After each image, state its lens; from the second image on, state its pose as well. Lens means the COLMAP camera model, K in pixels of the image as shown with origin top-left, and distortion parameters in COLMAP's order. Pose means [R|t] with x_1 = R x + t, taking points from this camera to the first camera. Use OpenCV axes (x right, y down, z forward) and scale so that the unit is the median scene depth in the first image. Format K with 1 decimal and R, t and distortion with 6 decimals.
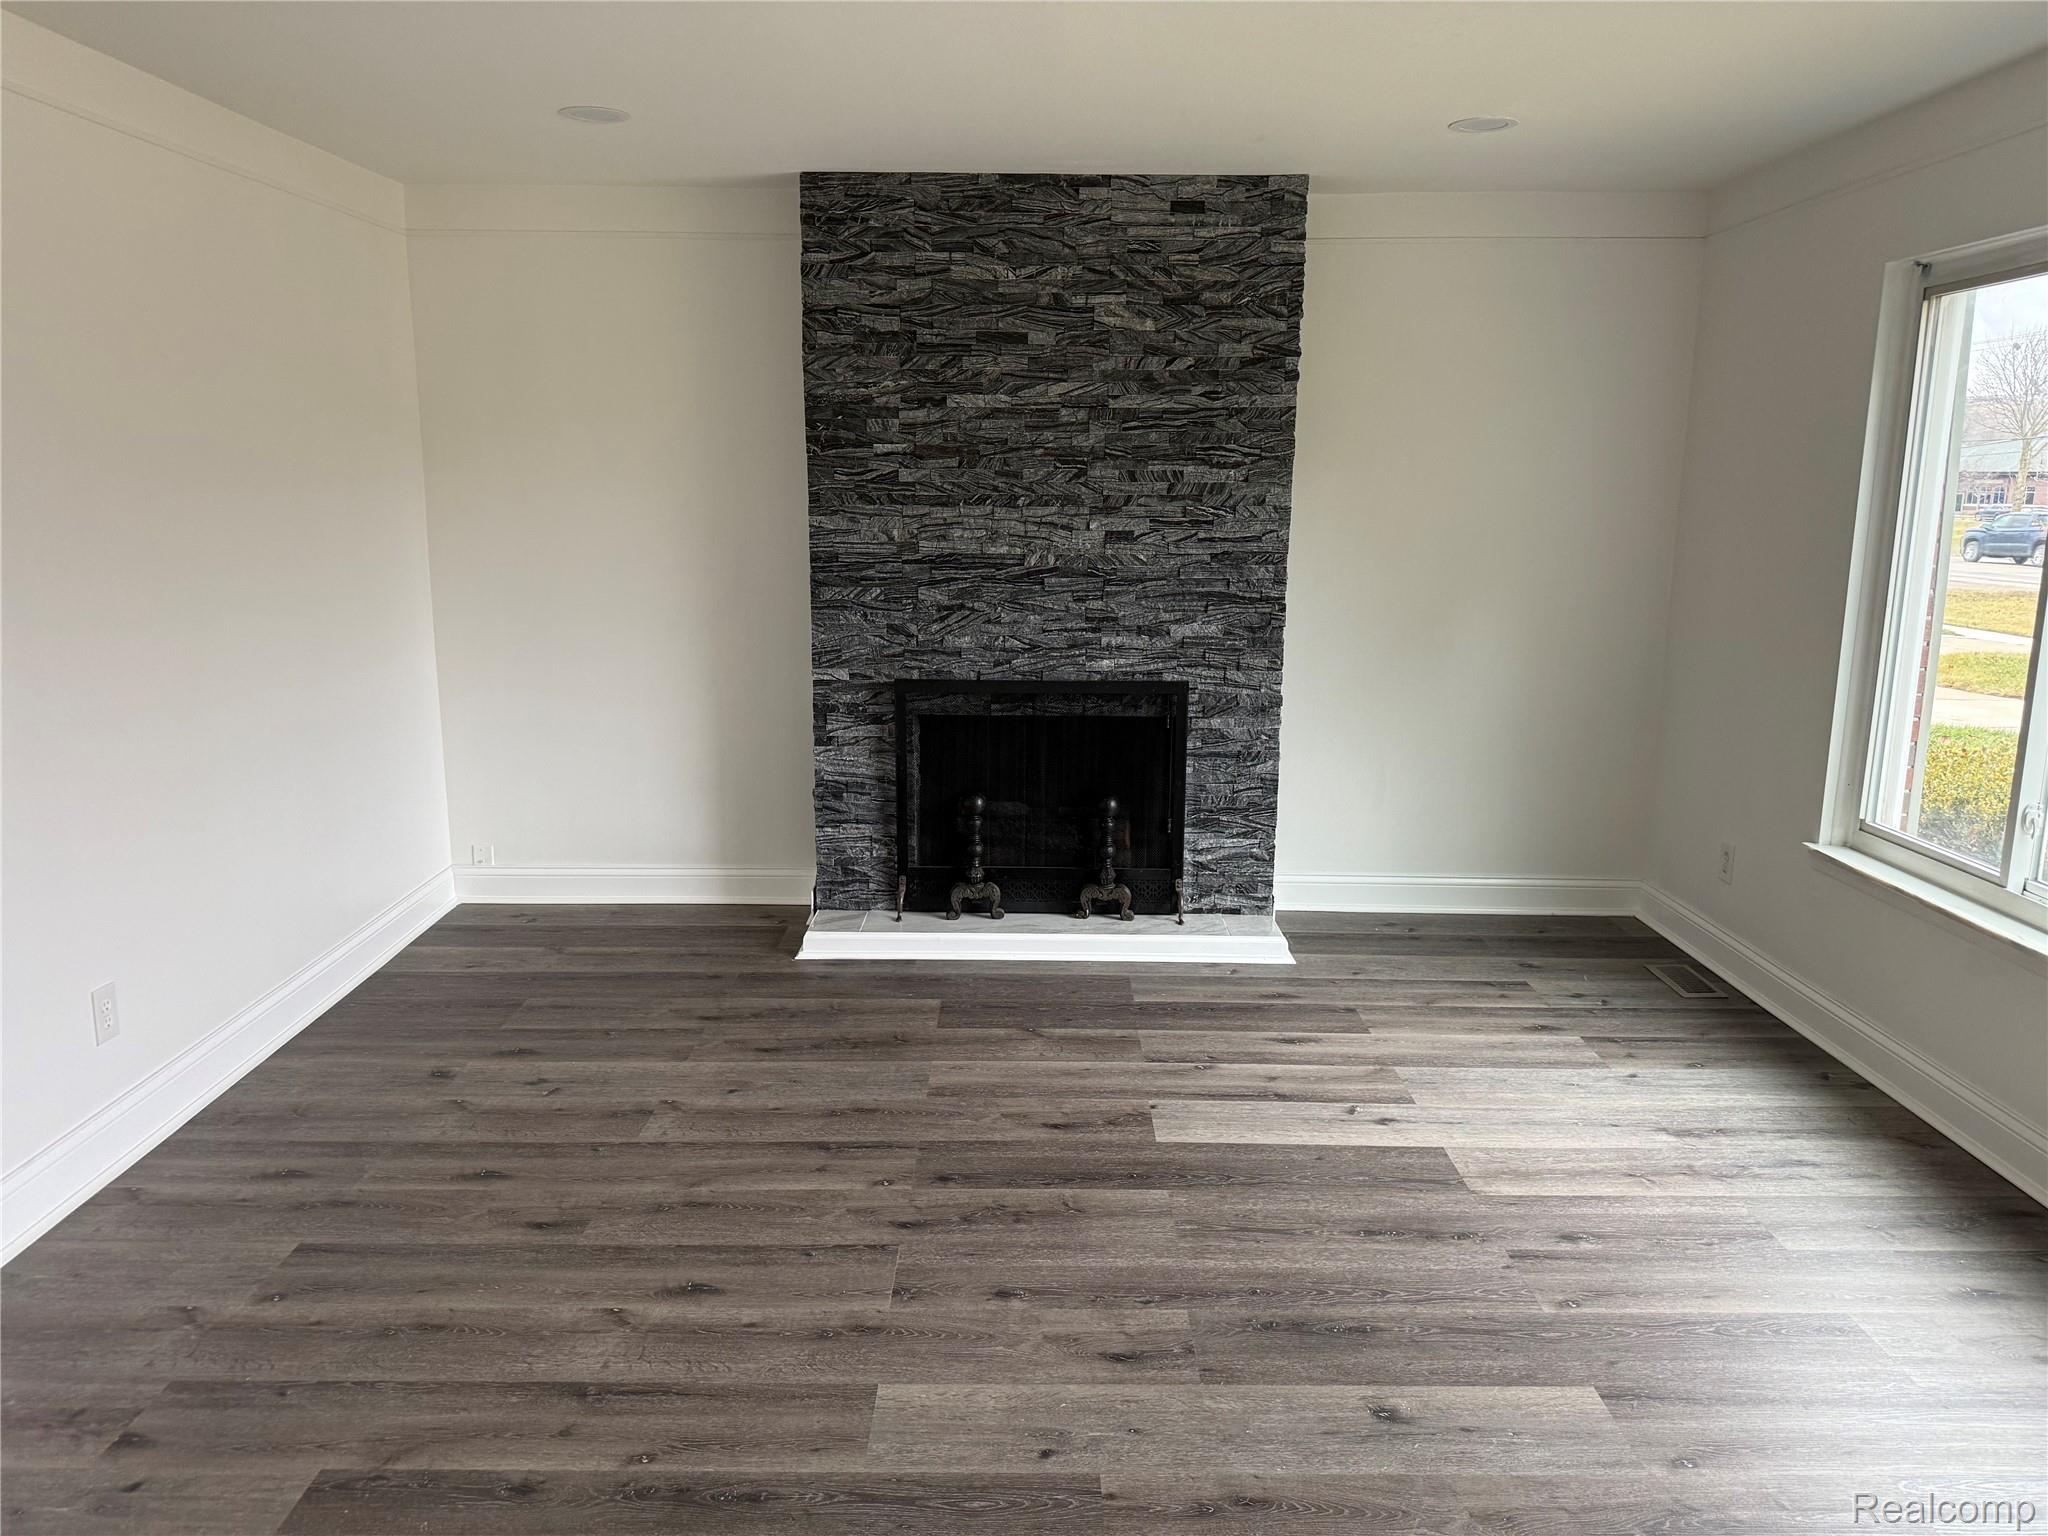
lens RADIAL K [[1435.6, 0, 1012.5], [0, 1435.6, 770.1], [0, 0, 1]] dist [0.183488, -0.001825]
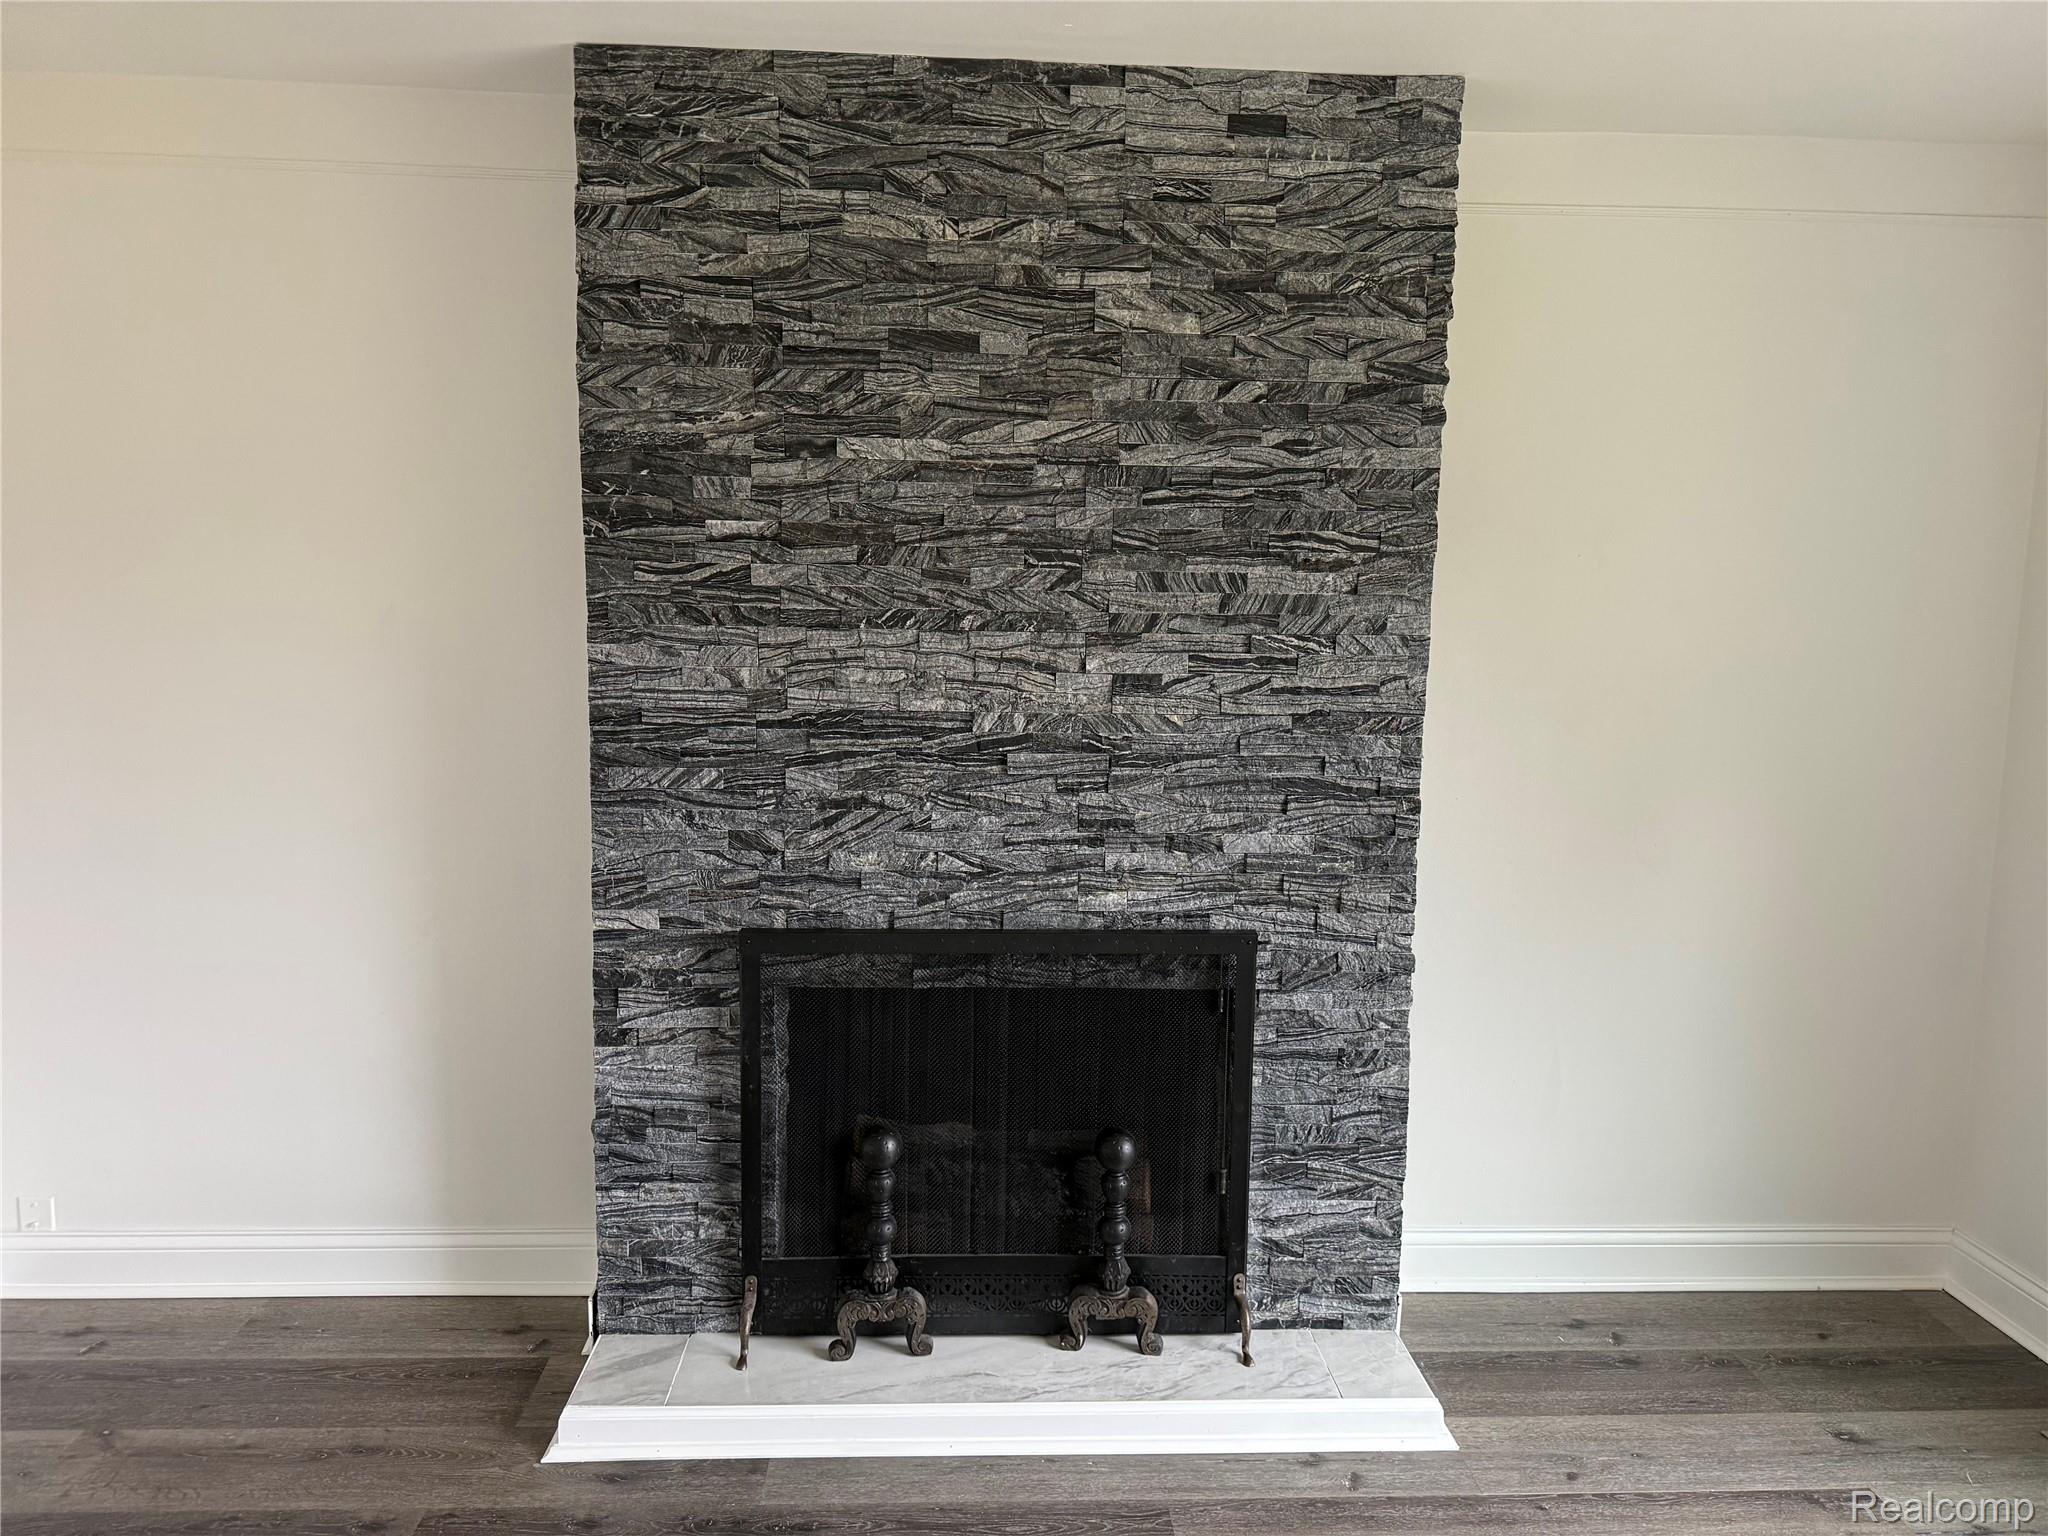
lens RADIAL K [[1435.6, 0, 1012.5], [0, 1435.6, 770.1], [0, 0, 1]] dist [0.183488, -0.001825]
pose [[0.999564, 0.006844, 0.028714, 0.007903], [-0.004319, 0.996192, -0.087085, -0.077033], [-0.029200, 0.086923, 0.995787, 0.431227]]
